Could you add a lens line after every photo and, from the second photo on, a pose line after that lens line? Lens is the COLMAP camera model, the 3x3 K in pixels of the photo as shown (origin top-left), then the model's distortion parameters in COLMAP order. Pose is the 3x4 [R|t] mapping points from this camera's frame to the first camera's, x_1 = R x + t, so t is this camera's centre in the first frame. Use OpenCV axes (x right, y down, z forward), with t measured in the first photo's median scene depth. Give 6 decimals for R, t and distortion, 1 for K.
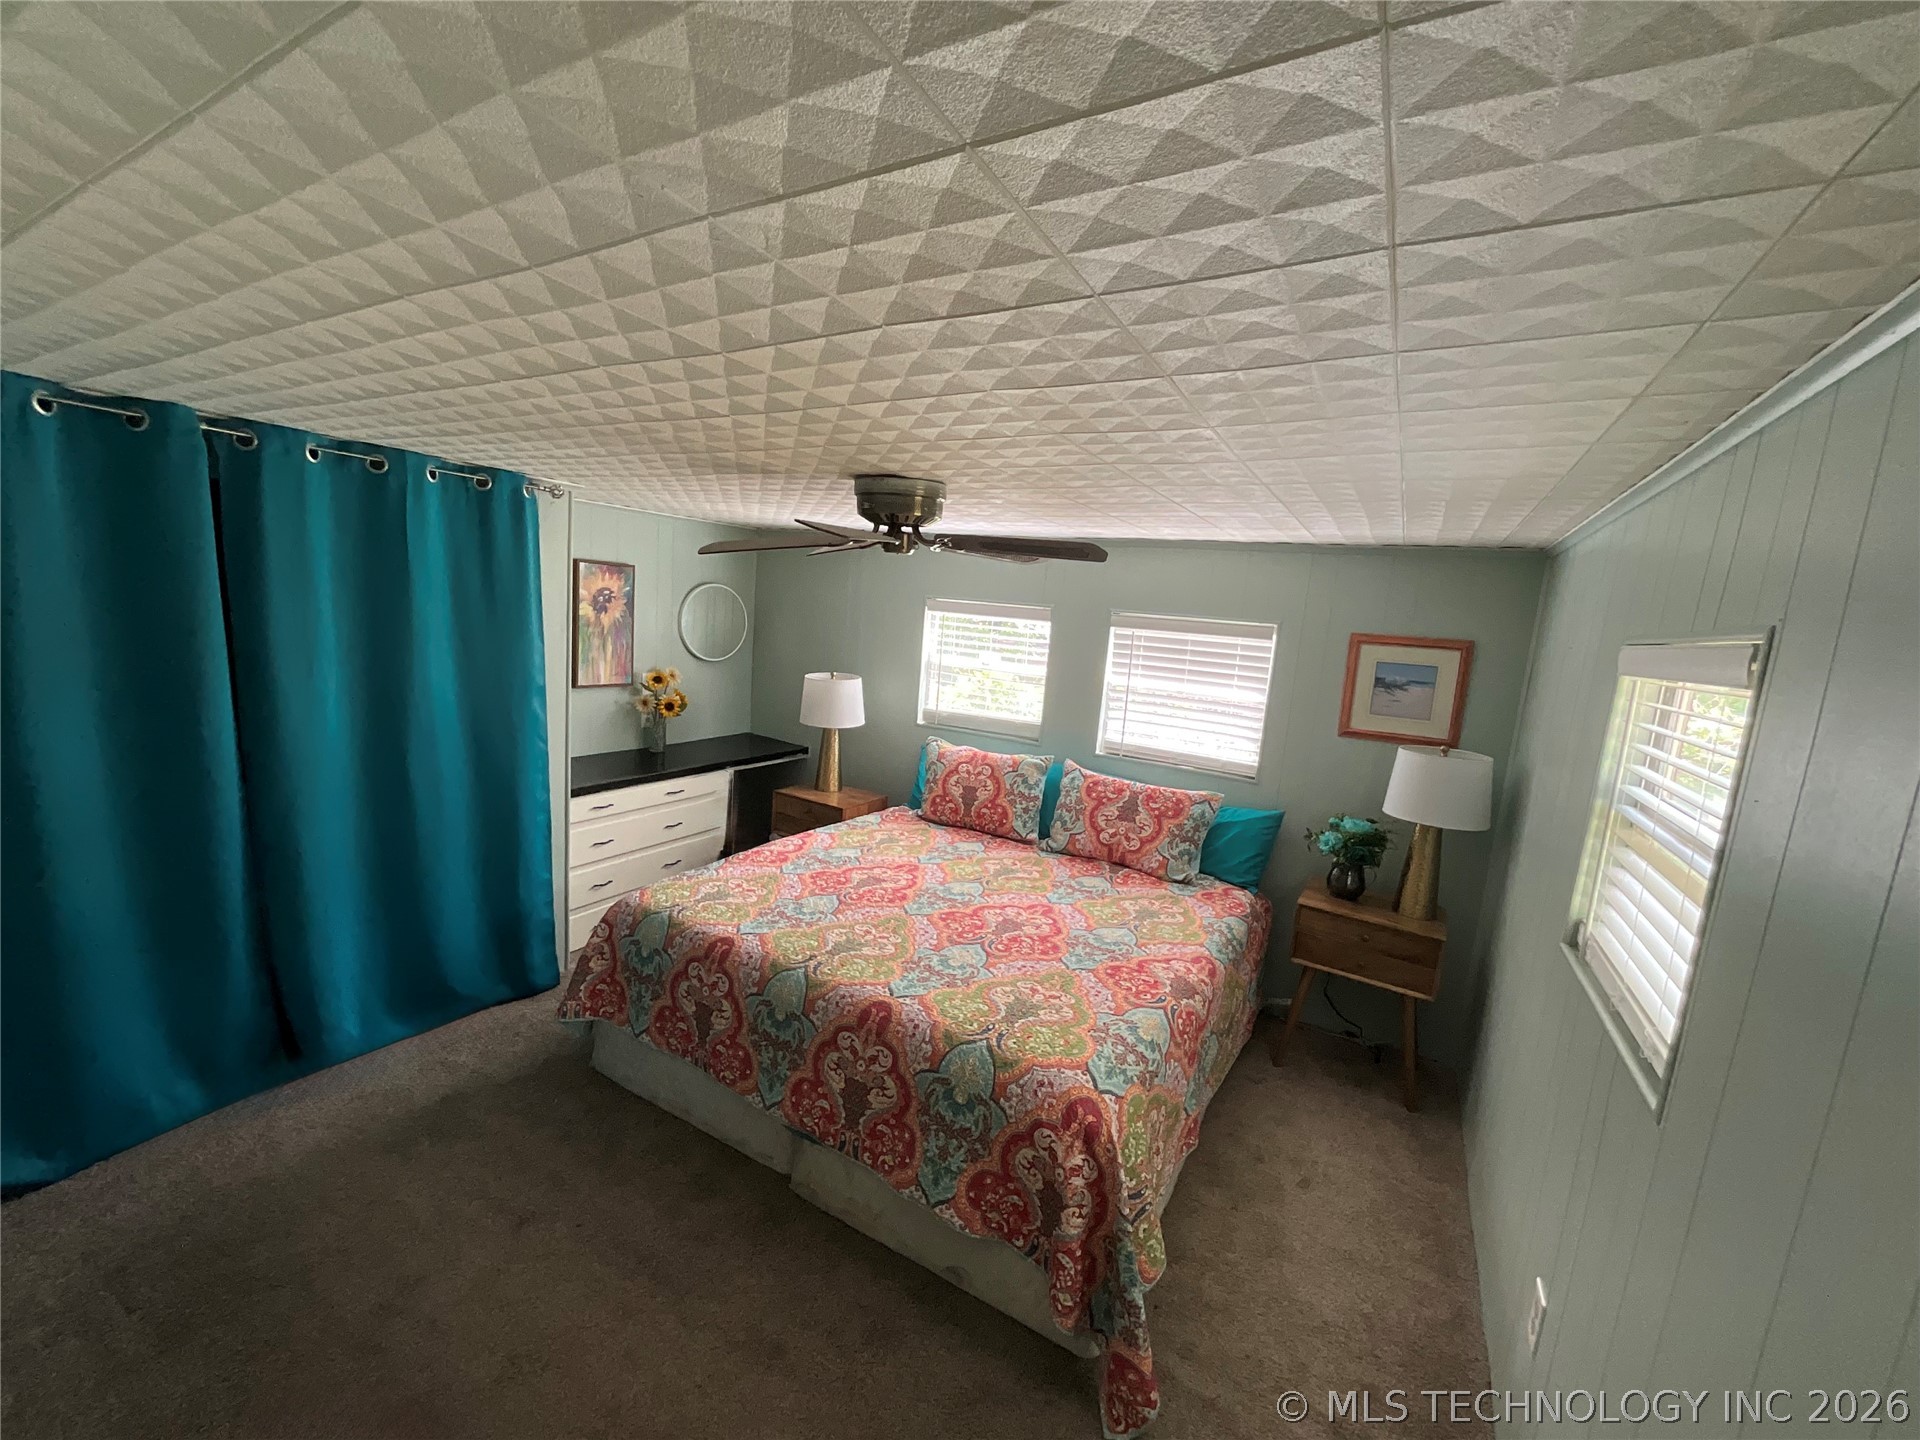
lens RADIAL K [[773.2, 0, 958.3], [0, 773.2, 721.1], [0, 0, 1]] dist [-0.000804, -0.000454]
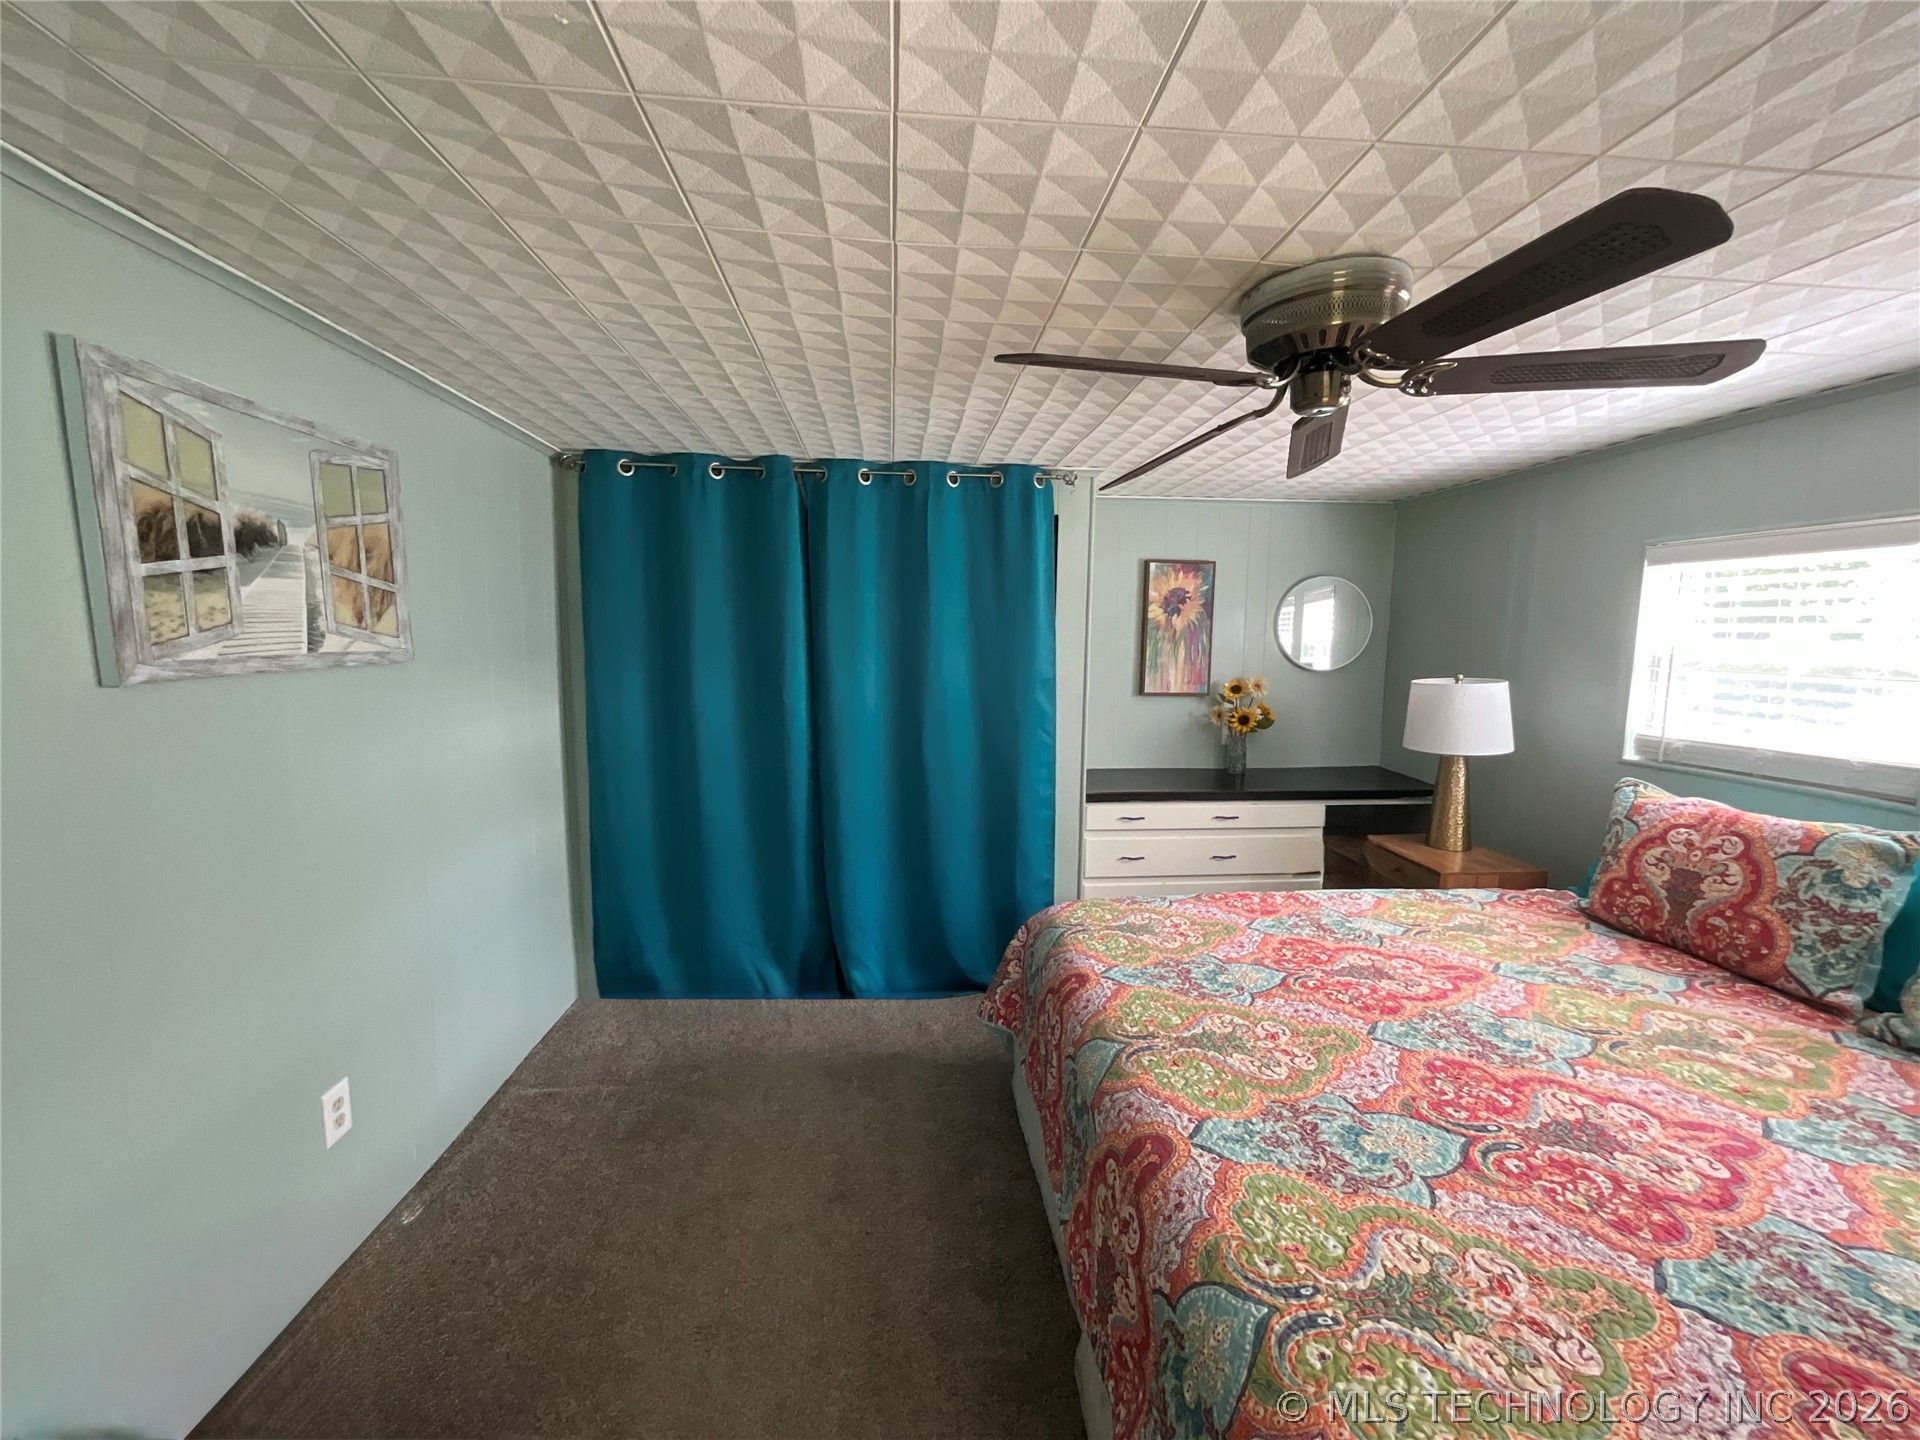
lens RADIAL K [[773.2, 0, 957.0], [0, 773.2, 727.2], [0, 0, 1]] dist [-0.000804, -0.000454]
pose [[0.569891, 0.024742, -0.821347, 0.171209], [-0.082585, 0.996210, -0.027292, 0.044702], [0.817559, 0.083385, 0.569775, 0.295672]]
